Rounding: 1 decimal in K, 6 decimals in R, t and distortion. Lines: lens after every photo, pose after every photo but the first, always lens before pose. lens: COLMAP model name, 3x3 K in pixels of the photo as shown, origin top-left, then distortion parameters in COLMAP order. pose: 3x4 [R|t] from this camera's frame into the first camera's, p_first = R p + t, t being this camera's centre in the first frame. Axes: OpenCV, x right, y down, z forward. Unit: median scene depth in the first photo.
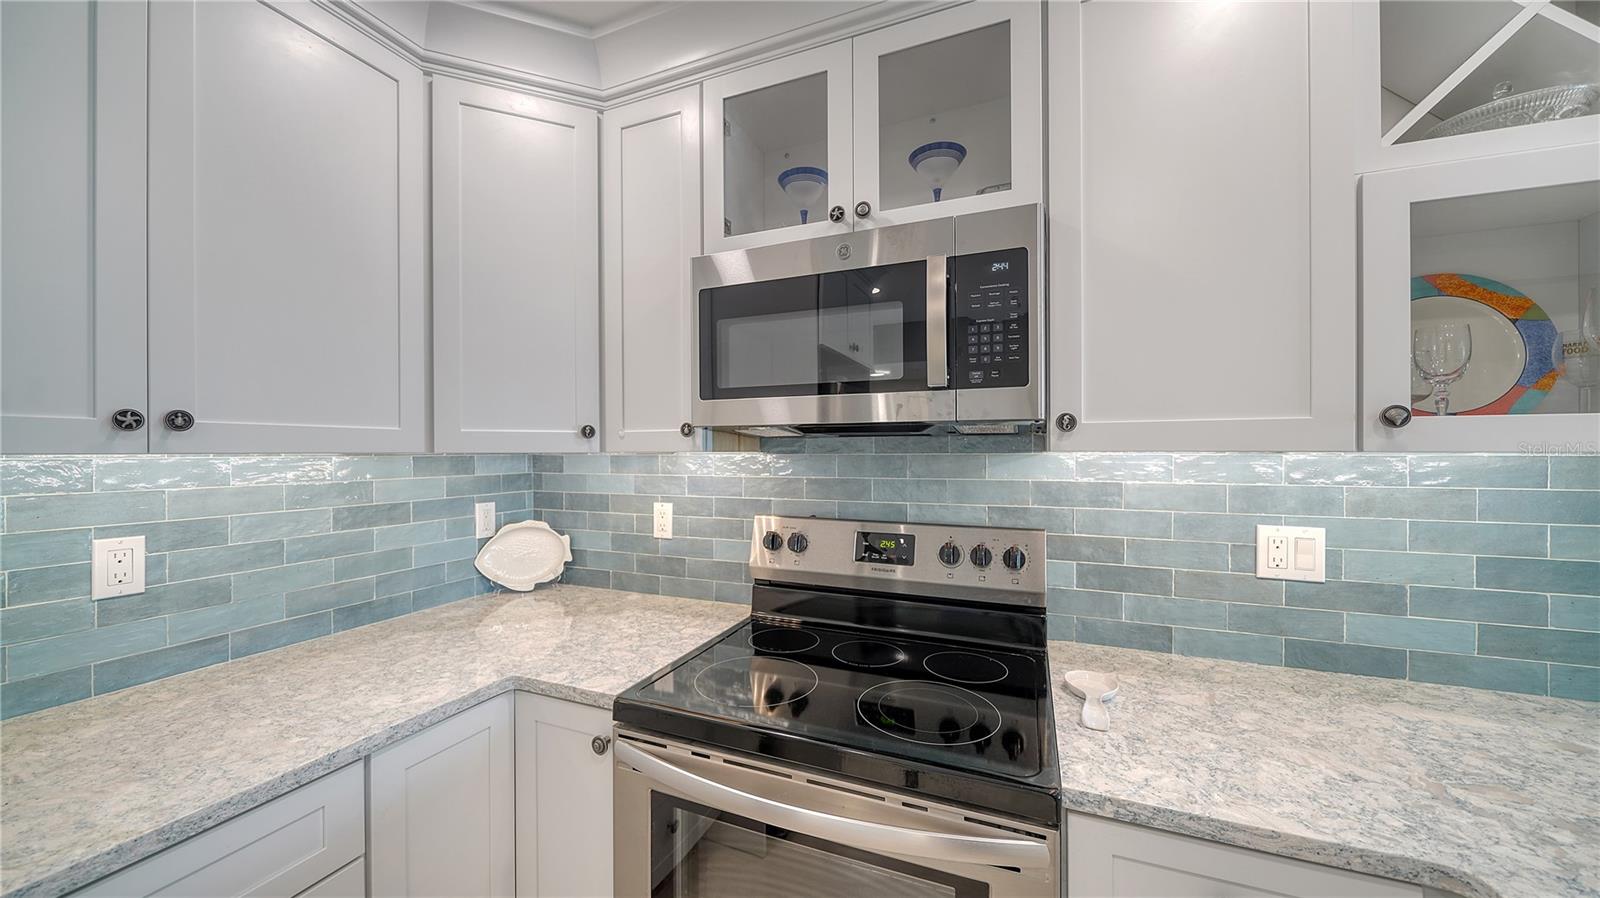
lens RADIAL K [[558.6, 0, 793.6], [0, 558.6, 449.5], [0, 0, 1]] dist [-0.001599, -0.002249]
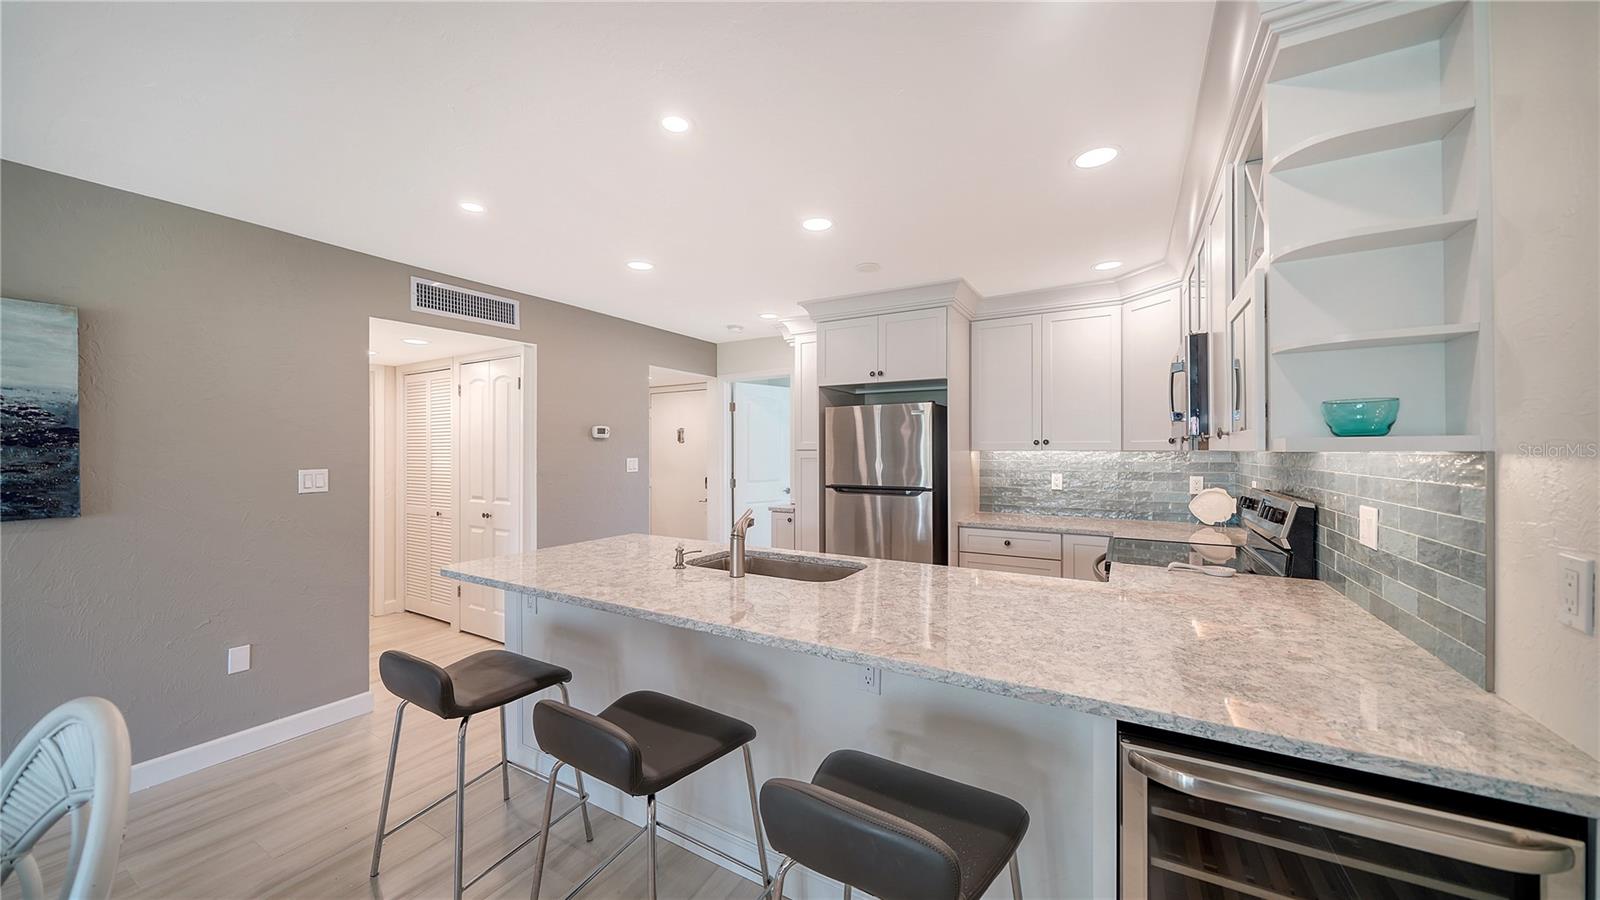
lens RADIAL K [[558.6, 0, 793.6], [0, 558.6, 450.5], [0, 0, 1]] dist [-0.001599, -0.002249]
pose [[-0.139565, 0.001864, -0.990211, 2.172453], [0.003147, 0.999994, 0.001438, -0.002621], [0.990208, -0.002916, -0.139570, -0.159133]]
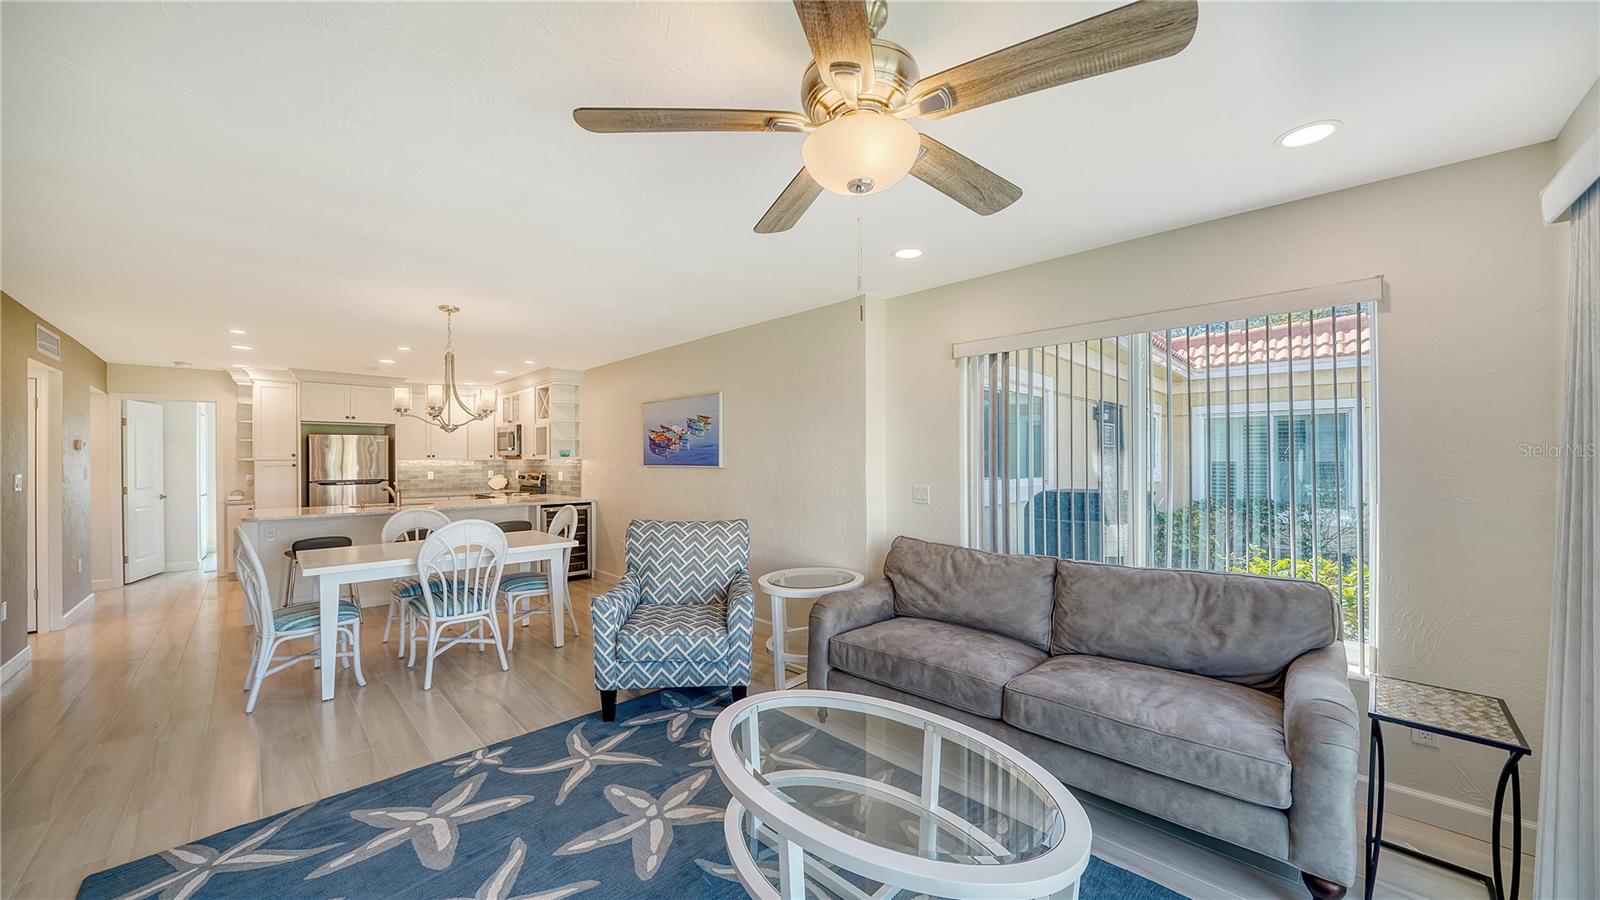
lens RADIAL K [[563.7, 0, 794.8], [0, 563.7, 455.0], [0, 0, 1]] dist [-0.022099, 0.000187]
pose [[0.921837, -0.005611, -0.387537, 5.042081], [0.003917, 0.999979, -0.005161, -0.001759], [0.387558, 0.003240, 0.921840, -3.267046]]
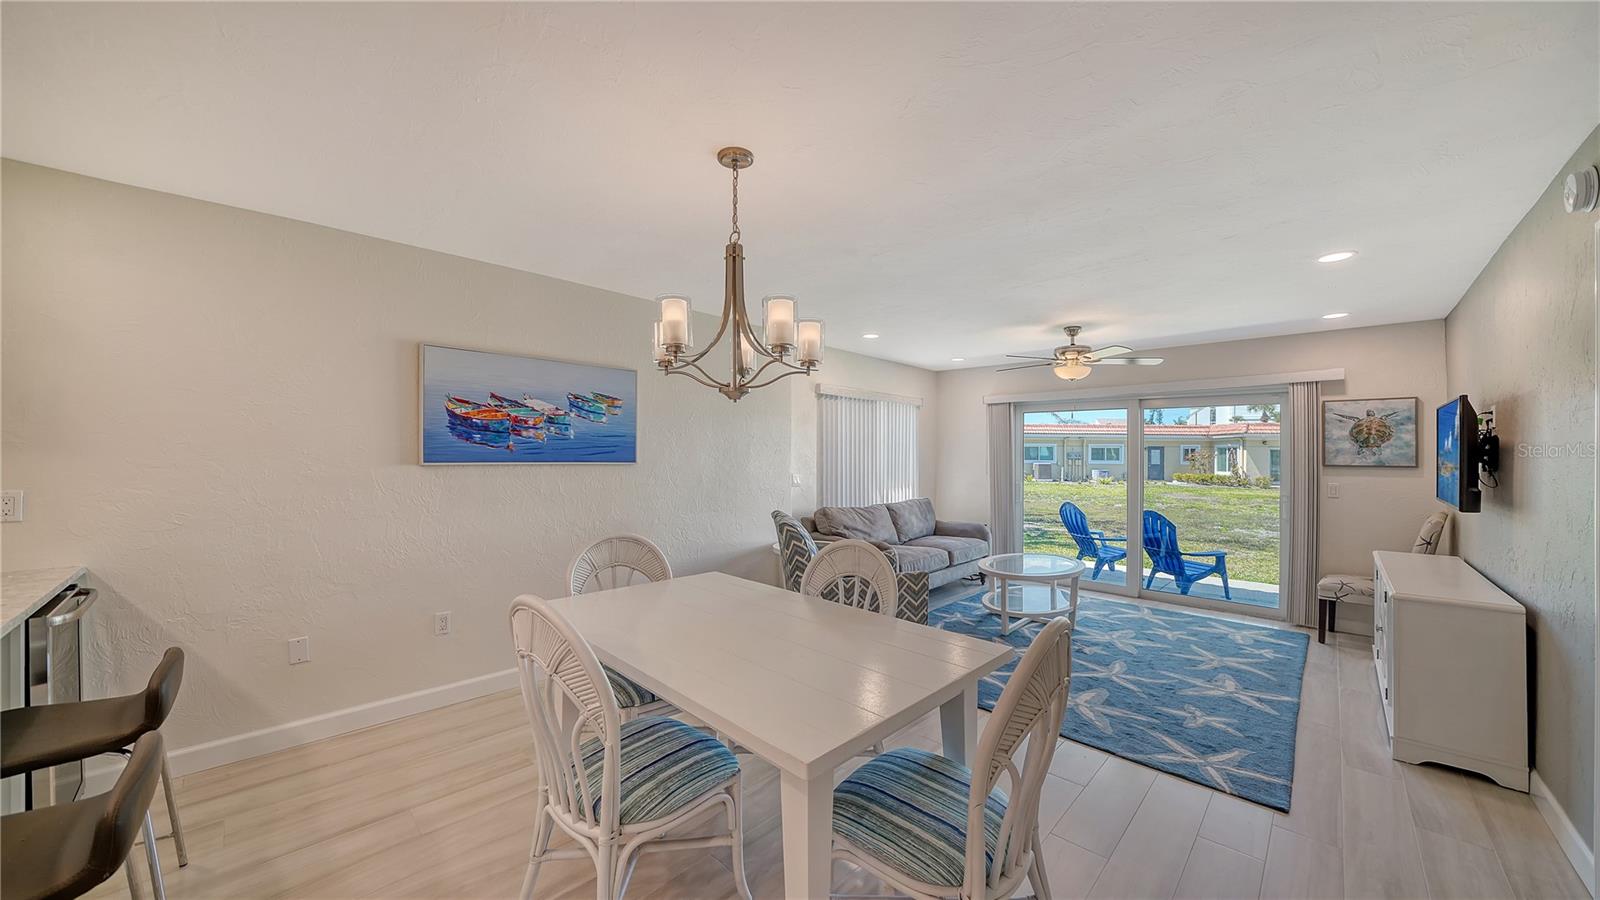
lens RADIAL K [[557.0, 0, 800.0], [0, 557.0, 450.0], [0, 0, 1]] dist [-0.023504, 0.000076]
pose [[0.368918, 0.011911, 0.929386, 0.827154], [-0.010306, 0.999909, -0.008724, 0.001267], [-0.929405, -0.006360, 0.369007, -1.945959]]
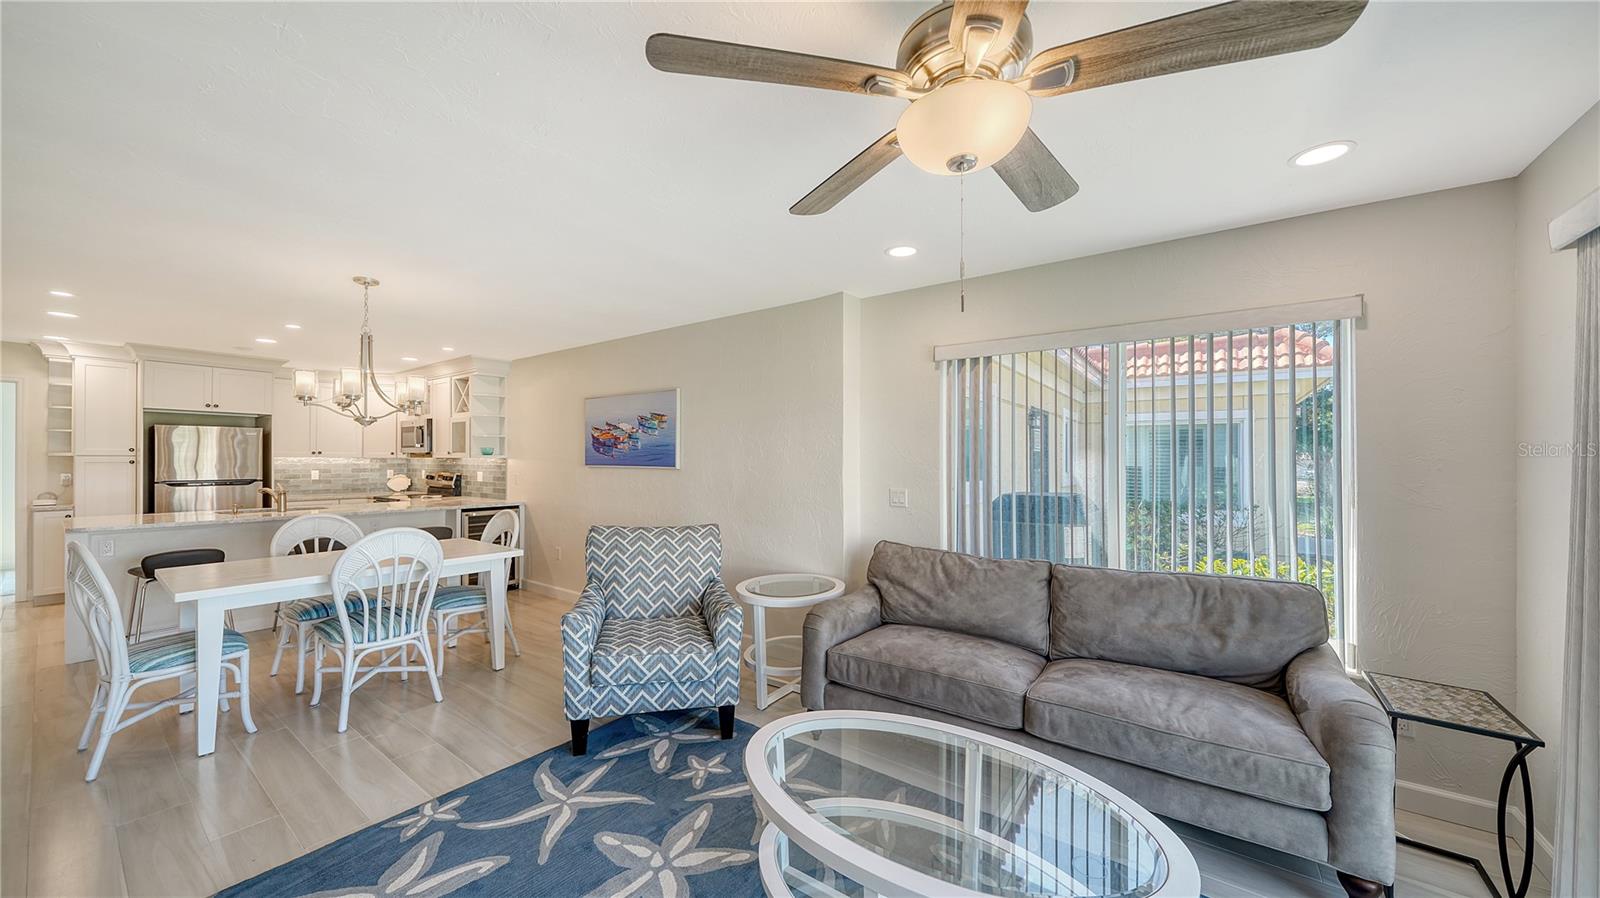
lens RADIAL K [[561.0, 0, 791.3], [0, 561.0, 455.2], [0, 0, 1]] dist [0.000324, -0.001874]
pose [[0.969729, 0.004232, -0.244149, 4.694911], [-0.006027, 0.999960, -0.006602, -0.005510], [0.244111, 0.007874, 0.969715, -3.243935]]
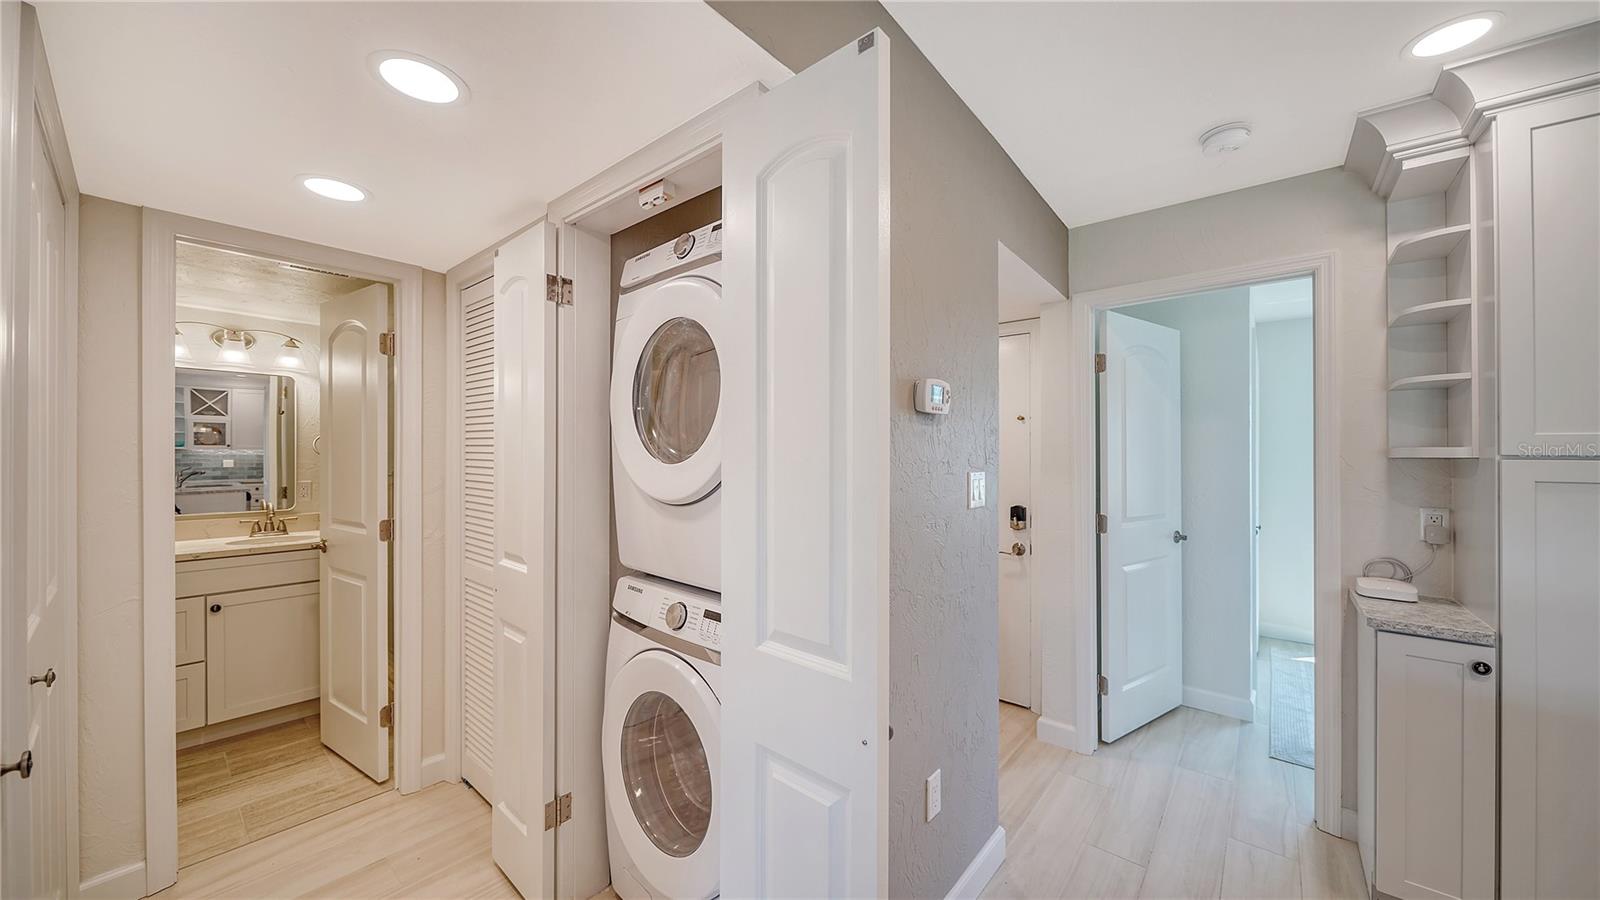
lens RADIAL K [[558.6, 0, 793.6], [0, 558.6, 450.5], [0, 0, 1]] dist [-0.001599, -0.002249]
pose [[-0.299262, -0.004168, -0.954162, 0.268986], [-0.005753, 0.999980, -0.002564, -0.001557], [0.954154, 0.004722, -0.299280, -1.666987]]
